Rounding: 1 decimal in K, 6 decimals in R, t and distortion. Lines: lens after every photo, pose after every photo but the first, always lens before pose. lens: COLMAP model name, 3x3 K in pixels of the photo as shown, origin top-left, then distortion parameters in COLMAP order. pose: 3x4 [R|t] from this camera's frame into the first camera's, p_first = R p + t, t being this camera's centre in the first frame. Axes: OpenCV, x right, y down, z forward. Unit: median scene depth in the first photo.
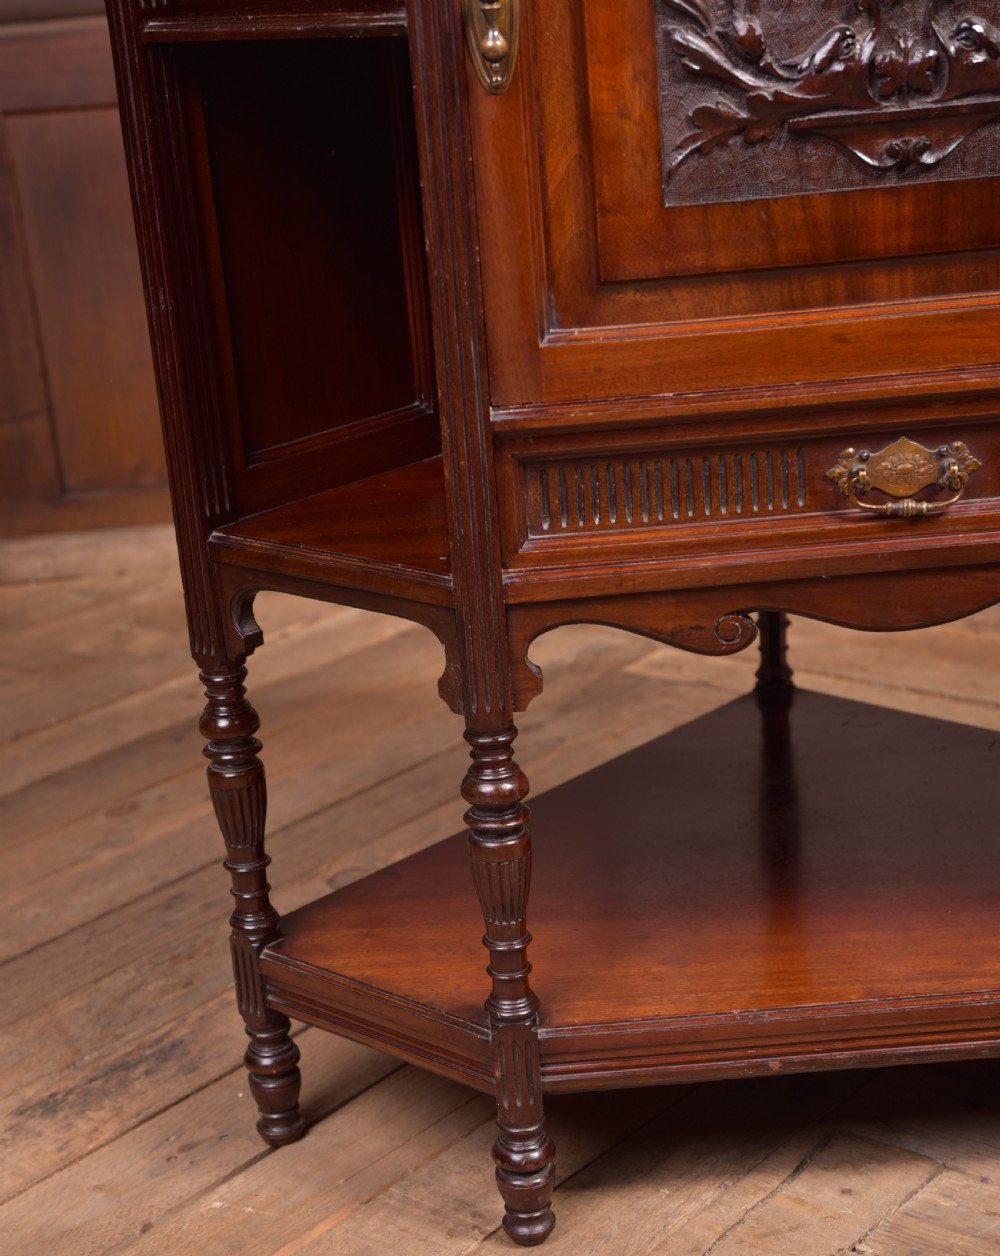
lens RADIAL K [[2237.8, 0, 499.6], [0, 2237.8, 765.2], [0, 0, 1]] dist [0.021595, 0.232960]
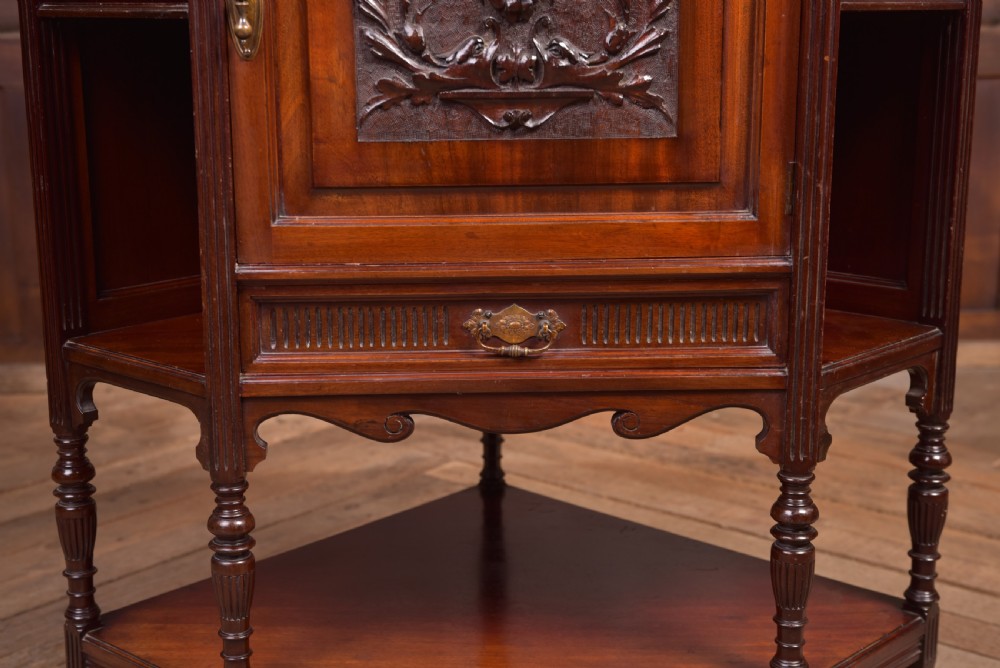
lens RADIAL K [[1492.1, 0, 499.8], [0, 1492.1, 344.3], [0, 0, 1]] dist [0.045877, 0.174161]
pose [[0.997355, 0.068539, 0.024198, 0.134068], [-0.064330, 0.987328, -0.145068, 0.023607], [-0.033834, 0.143128, 0.989126, 0.014285]]
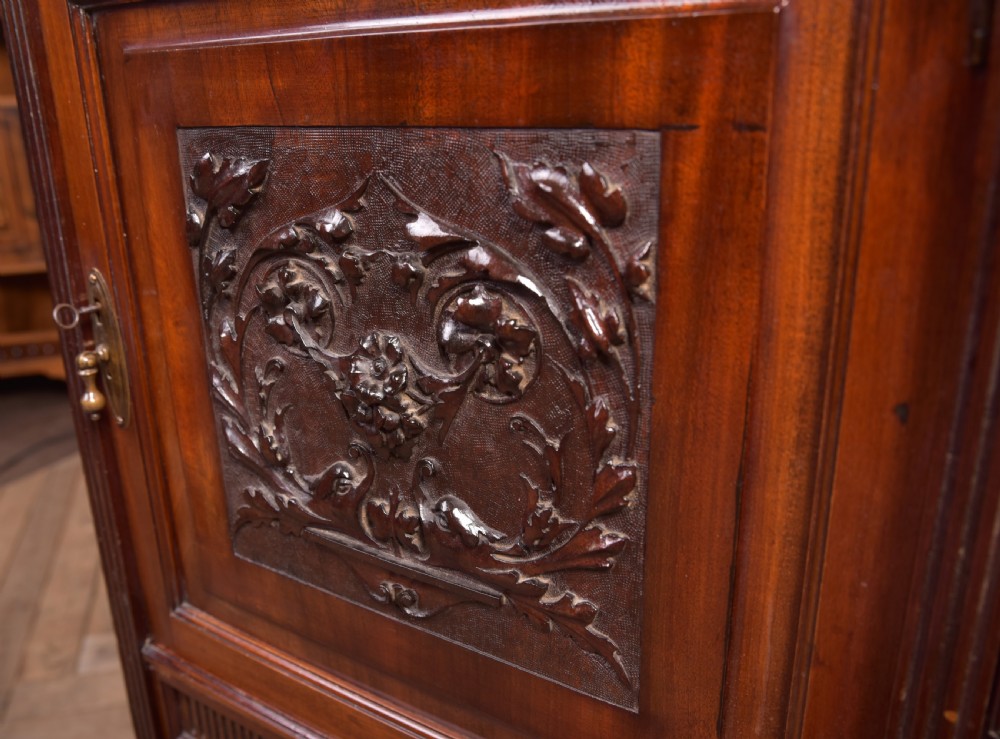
lens RADIAL K [[824.8, 0, 500.1], [0, 824.8, 355.8], [0, 0, 1]] dist [-0.052151, 0.002094]
pose [[0.827631, 0.231313, -0.511392, 0.321274], [-0.246117, 0.968426, 0.039725, -0.342477], [0.504434, 0.092985, 0.858429, 0.614255]]
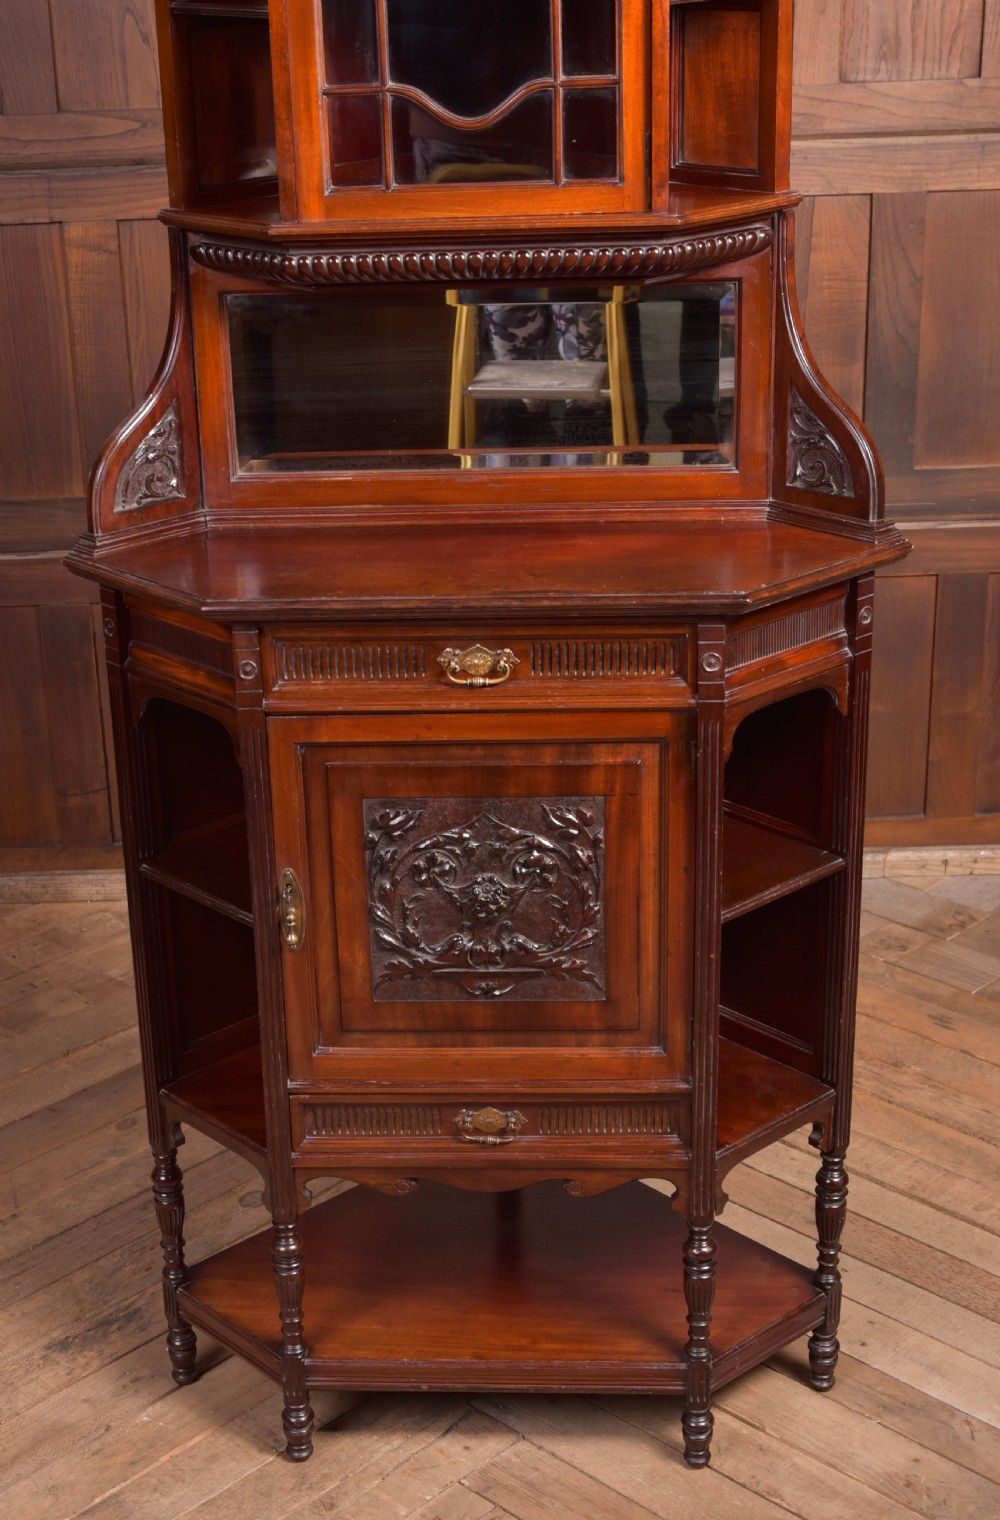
lens RADIAL K [[2289.9, 0, 401.0], [0, 2289.9, 804.5], [0, 0, 1]] dist [-0.056642, 0.182664]
pose [[0.994274, 0.075221, -0.075905, 0.215595], [-0.073007, 0.996833, 0.031531, -0.436839], [0.078037, -0.025809, 0.996616, -0.983232]]
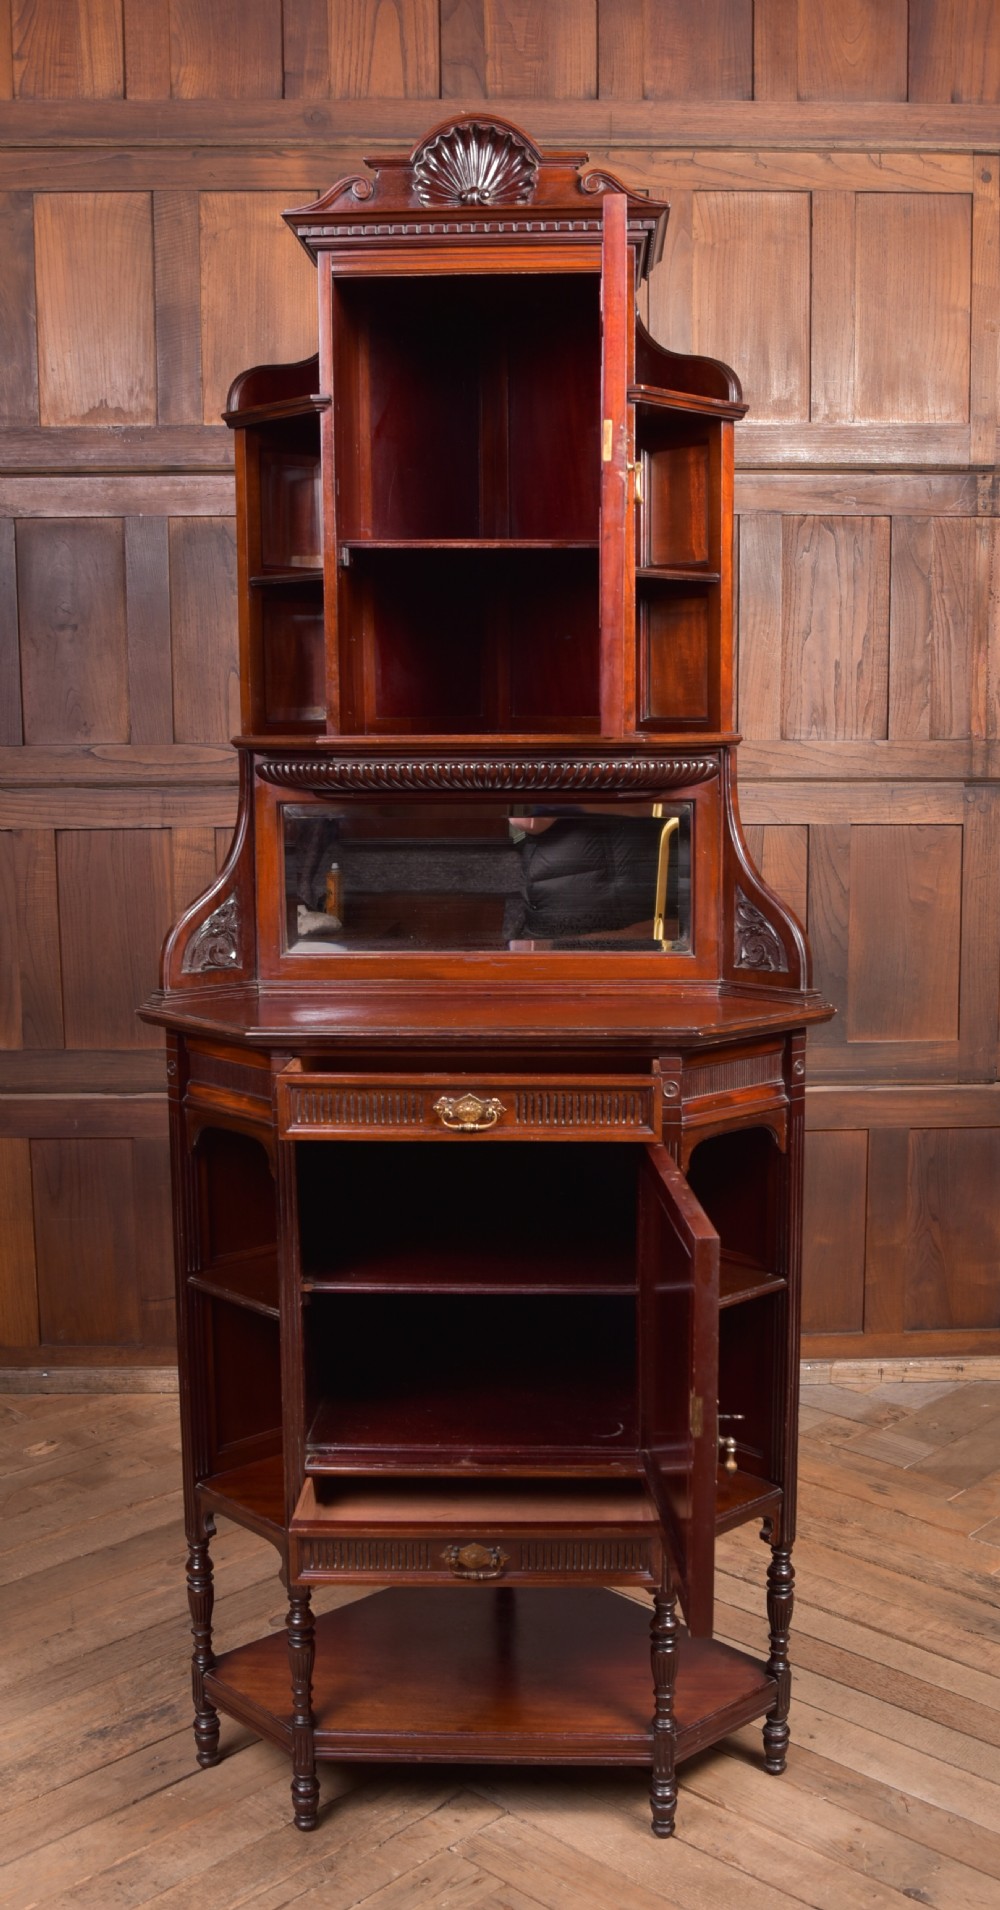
lens RADIAL K [[1828.9, 0, 544.8], [0, 1828.9, 976.3], [0, 0, 1]] dist [-0.119508, 0.100344]
pose [[0.995545, 0.080309, -0.049405, 0.269686], [-0.089431, 0.970267, -0.224909, -0.224183], [0.029874, 0.228326, 0.973126, -0.876627]]
